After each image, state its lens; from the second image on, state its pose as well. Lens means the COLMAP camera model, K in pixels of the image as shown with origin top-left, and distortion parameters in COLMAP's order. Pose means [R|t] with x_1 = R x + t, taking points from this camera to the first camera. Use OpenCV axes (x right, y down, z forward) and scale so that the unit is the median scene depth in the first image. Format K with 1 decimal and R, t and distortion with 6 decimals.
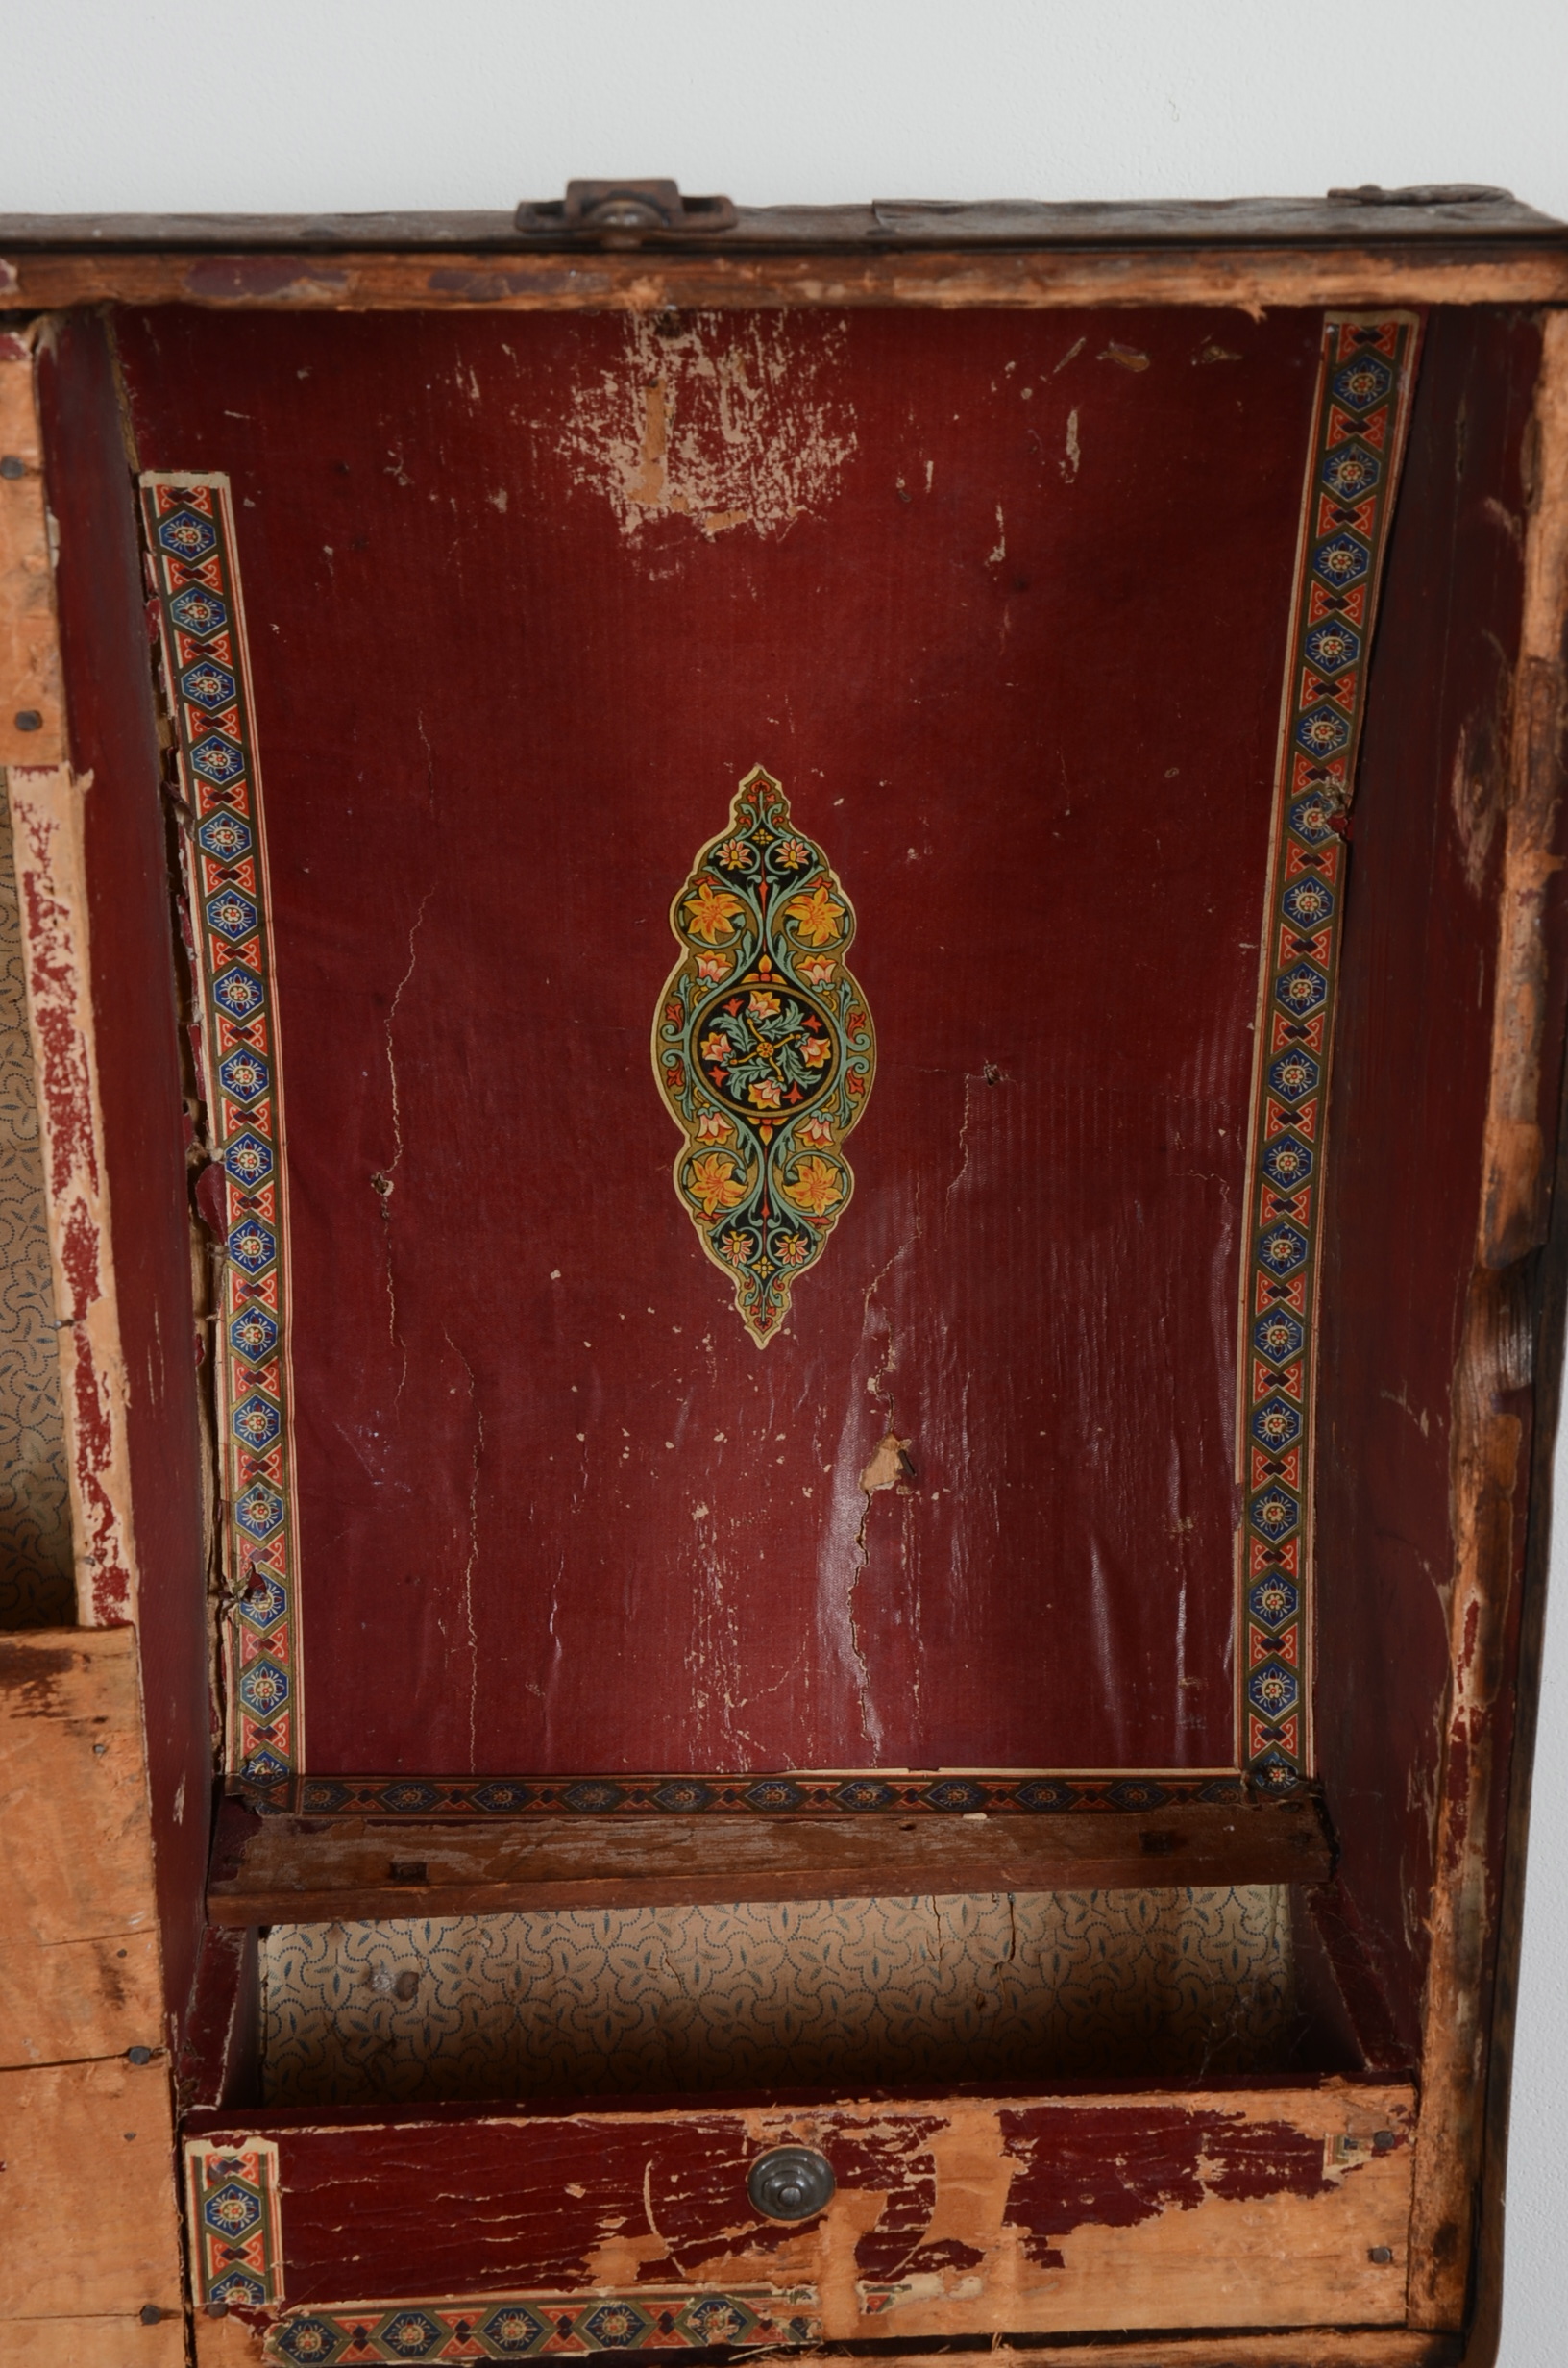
lens RADIAL K [[4024.8, 0, 786.6], [0, 4024.8, 1259.2], [0, 0, 1]] dist [0.114339, 0.829730]
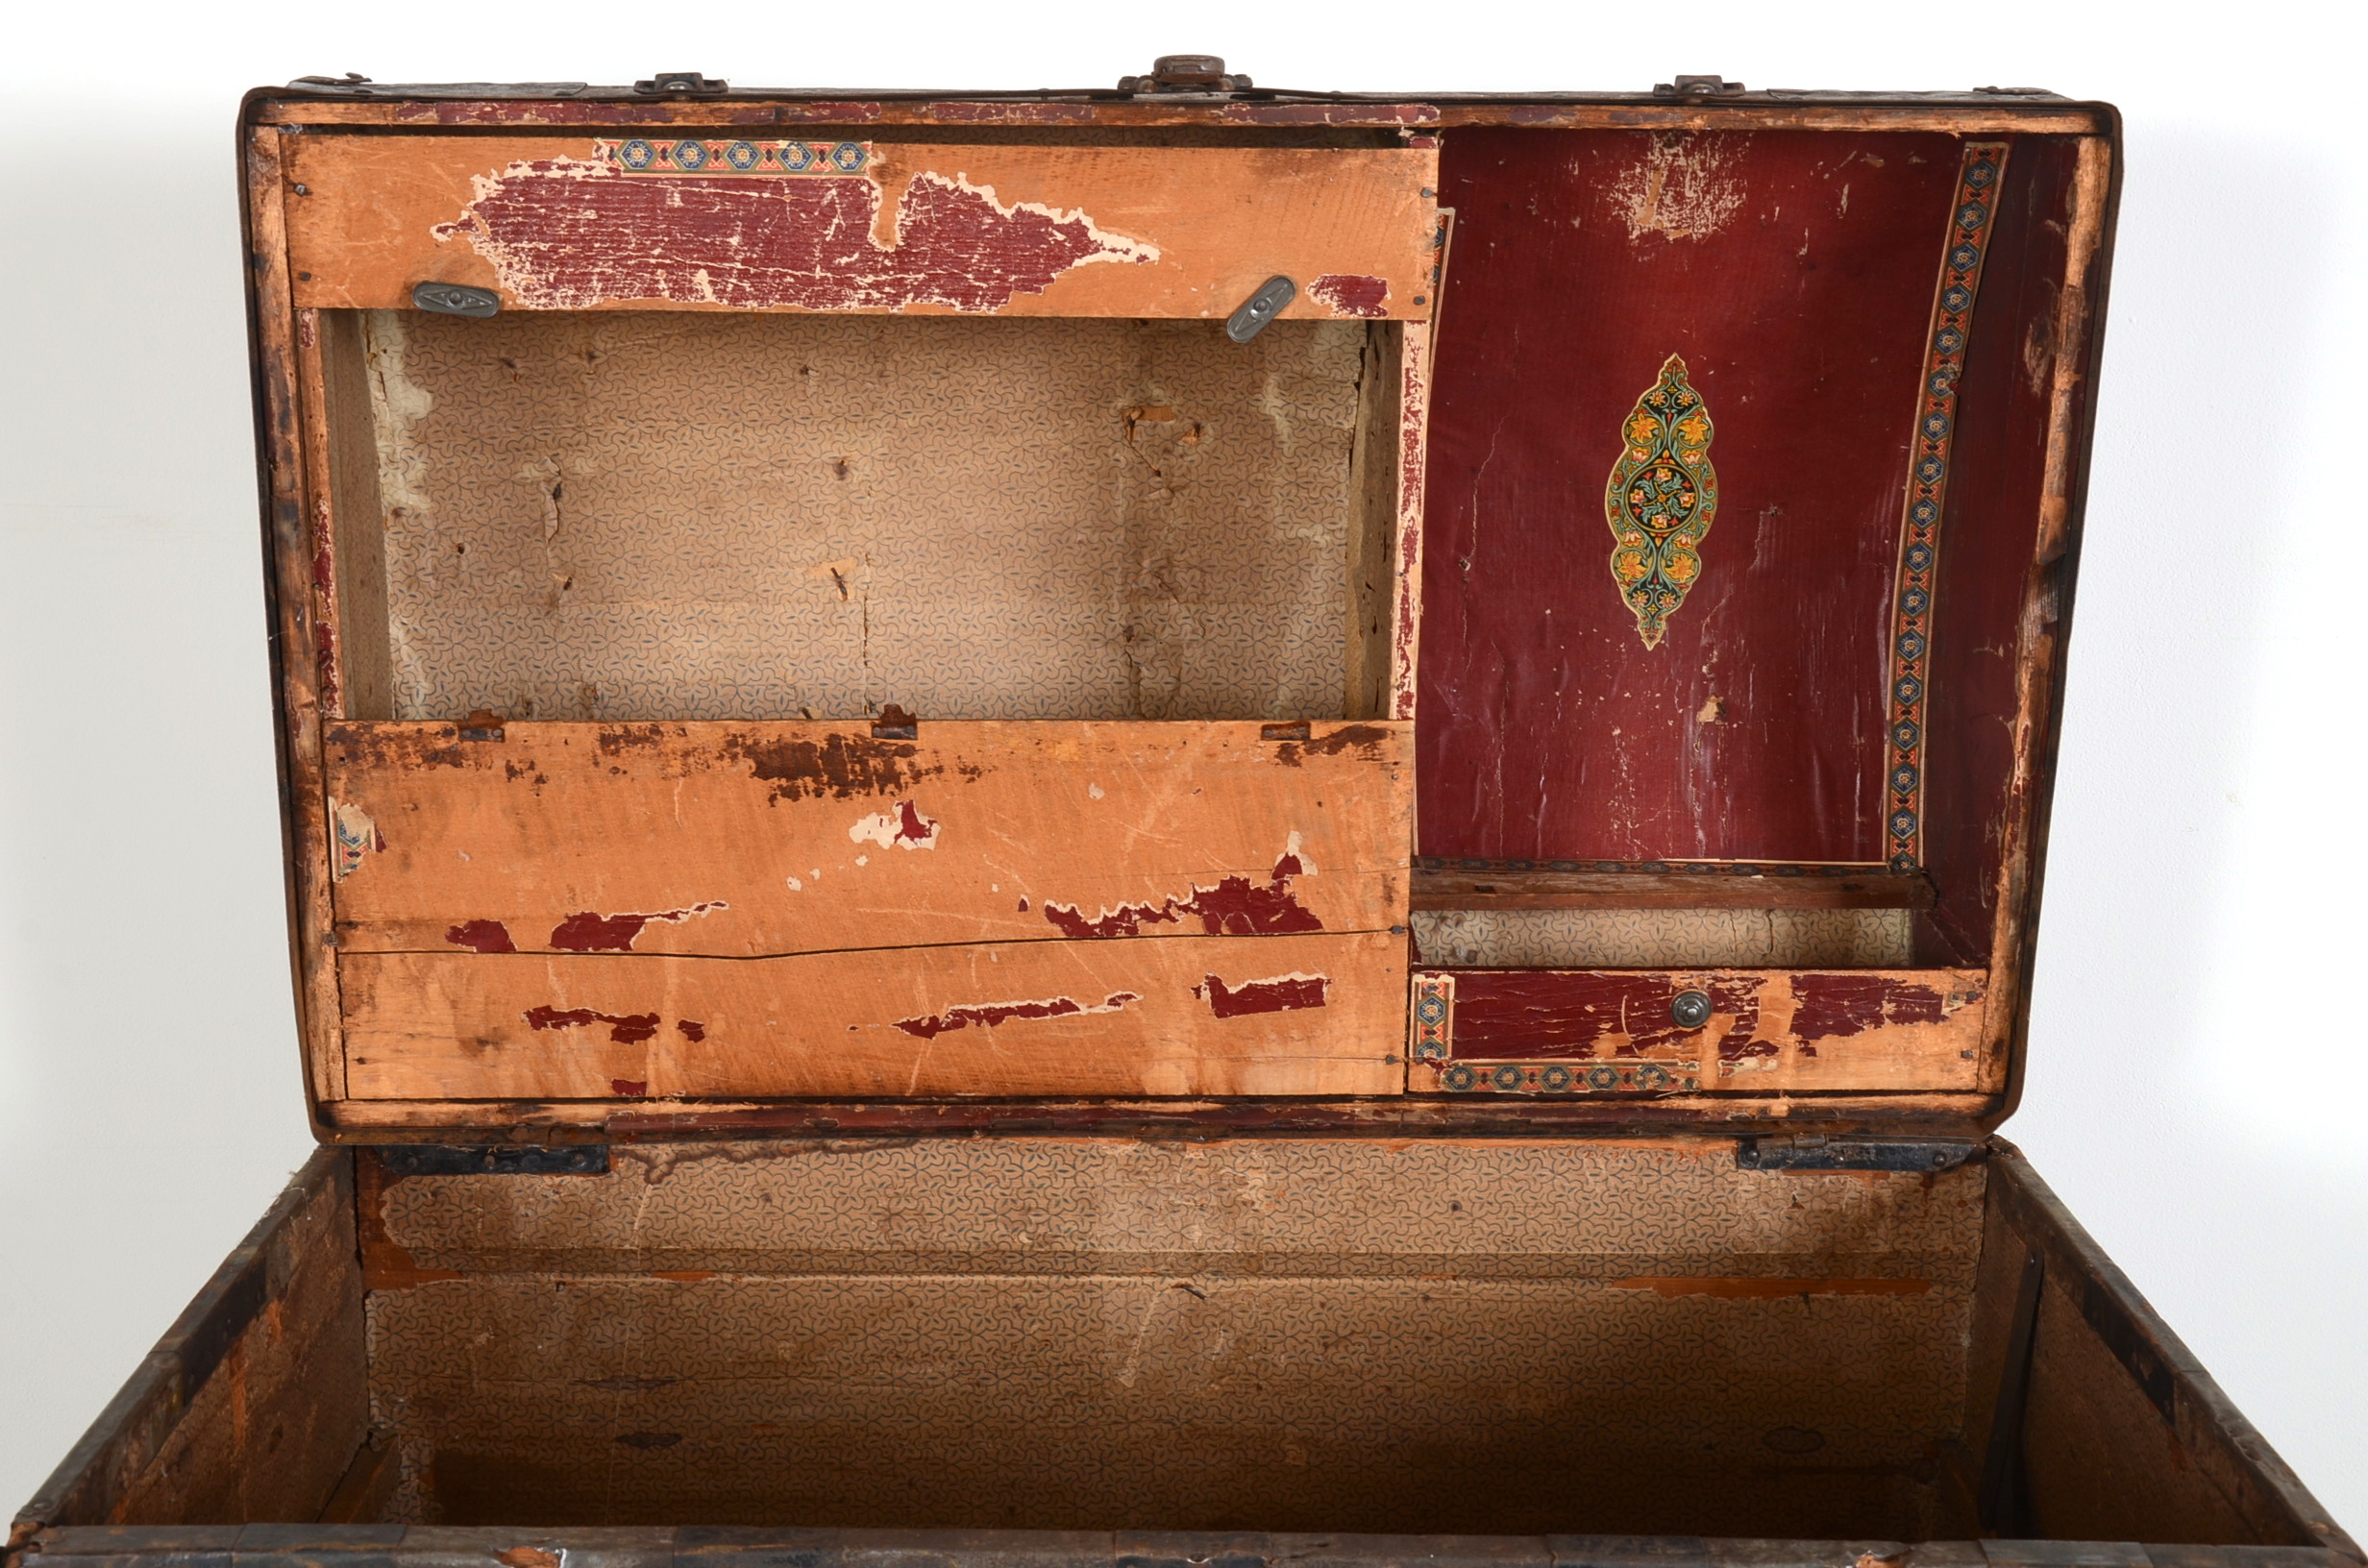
lens RADIAL K [[3341.0, 0, 1184.0], [0, 3341.0, 784.0], [0, 0, 1]] dist [0.019872, 0.733544]
pose [[0.999592, 0.023943, -0.015575, -0.238194], [-0.024874, 0.997725, -0.062652, 0.224654], [0.014040, 0.063014, 0.997914, -0.755961]]
